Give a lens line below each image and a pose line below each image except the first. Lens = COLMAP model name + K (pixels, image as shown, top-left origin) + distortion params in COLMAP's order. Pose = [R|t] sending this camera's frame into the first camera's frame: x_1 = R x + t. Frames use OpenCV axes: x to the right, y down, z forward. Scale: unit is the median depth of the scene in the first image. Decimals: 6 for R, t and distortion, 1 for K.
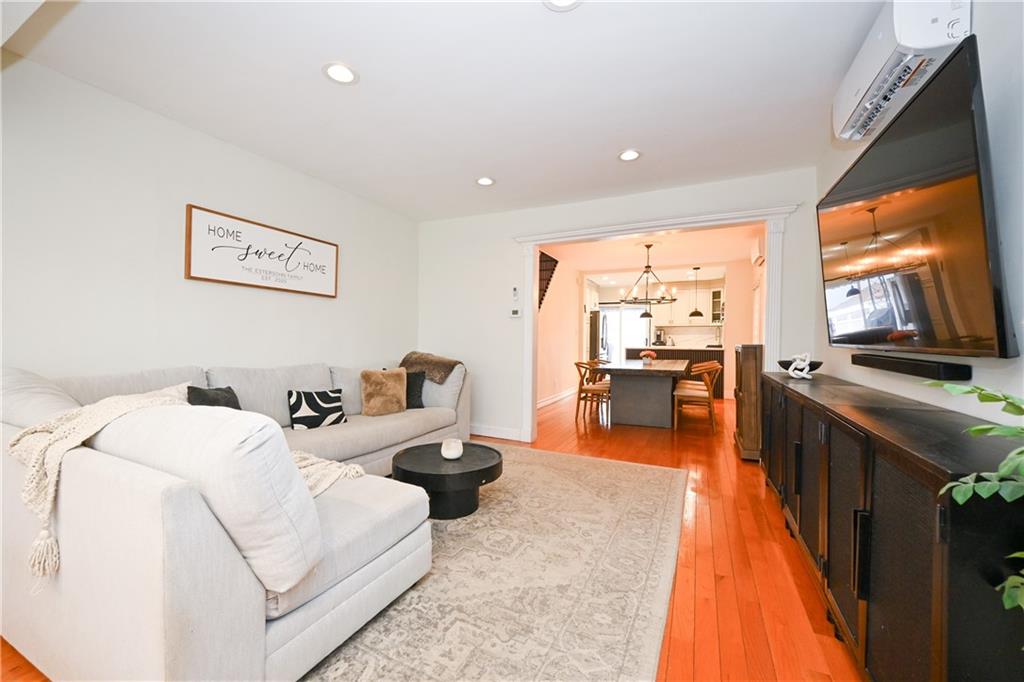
lens RADIAL K [[400.6, 0, 512.0], [0, 400.6, 341.0], [0, 0, 1]] dist [-0.012634, 0.000001]
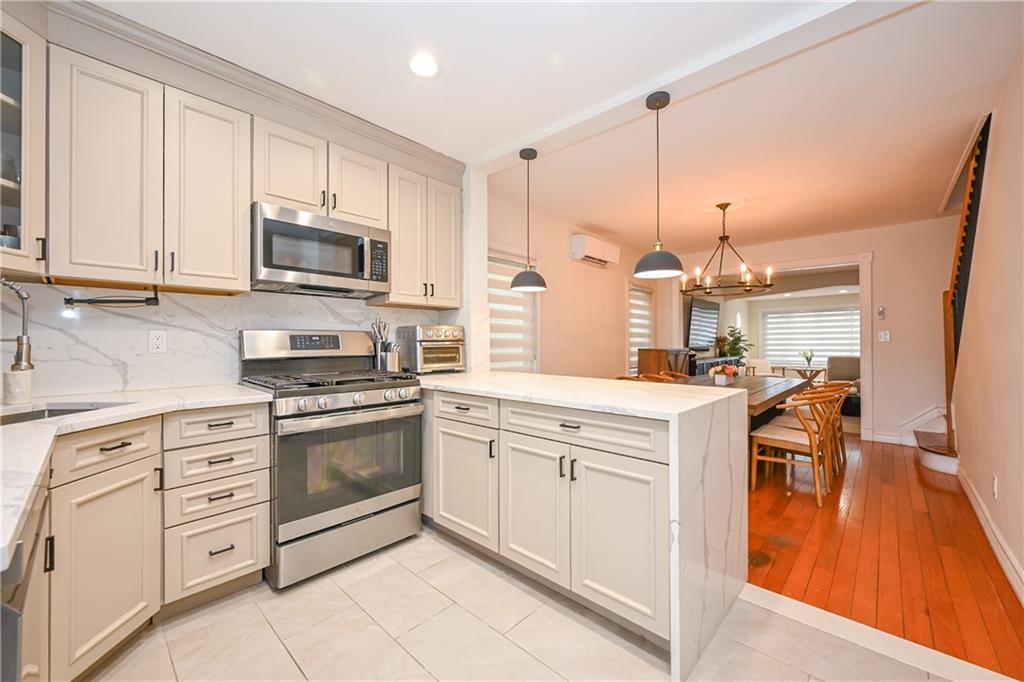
lens RADIAL K [[400.6, 0, 512.0], [0, 400.6, 341.0], [0, 0, 1]] dist [-0.012634, 0.000001]
pose [[-0.952015, 0.008216, 0.305941, 0.290007], [0.006104, 0.999950, -0.007859, -0.007500], [-0.305990, -0.005615, -0.952018, 1.070150]]
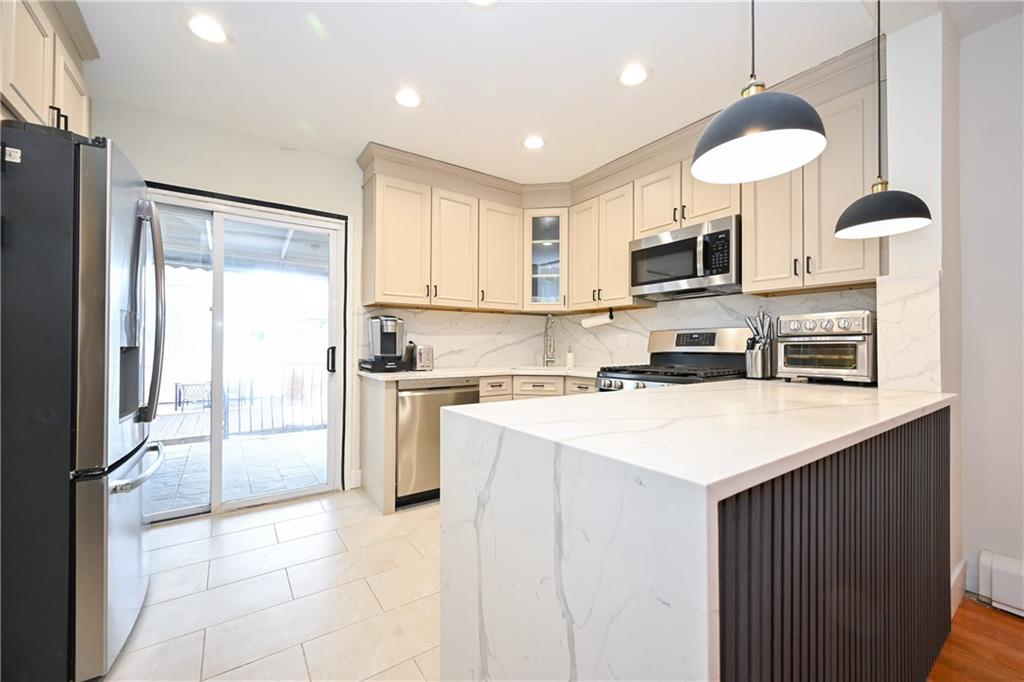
lens RADIAL K [[400.6, 0, 512.0], [0, 400.6, 341.0], [0, 0, 1]] dist [-0.012634, 0.000001]
pose [[0.493337, 0.004570, 0.869826, 0.175516], [0.009281, 0.999902, -0.010517, -0.006684], [-0.869789, 0.013261, 0.493246, 0.838299]]
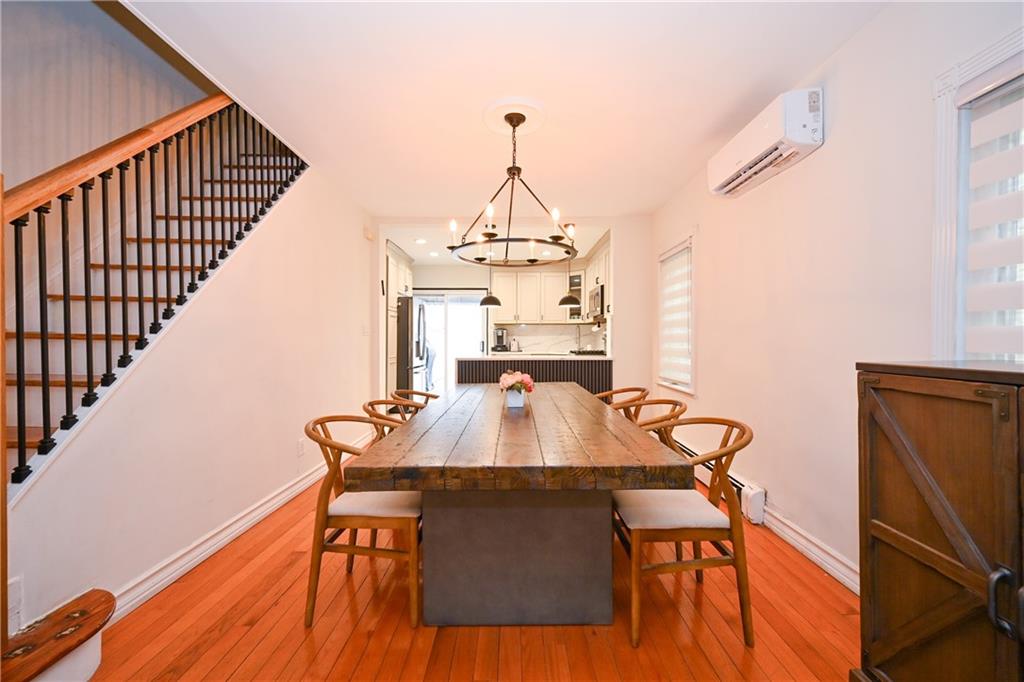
lens RADIAL K [[400.6, 0, 512.0], [0, 400.6, 341.0], [0, 0, 1]] dist [-0.012634, 0.000001]
pose [[0.907951, -0.005580, 0.419040, 0.101426], [0.007572, 0.999967, -0.003091, -0.004532], [-0.419009, 0.005980, 0.907962, 0.386026]]
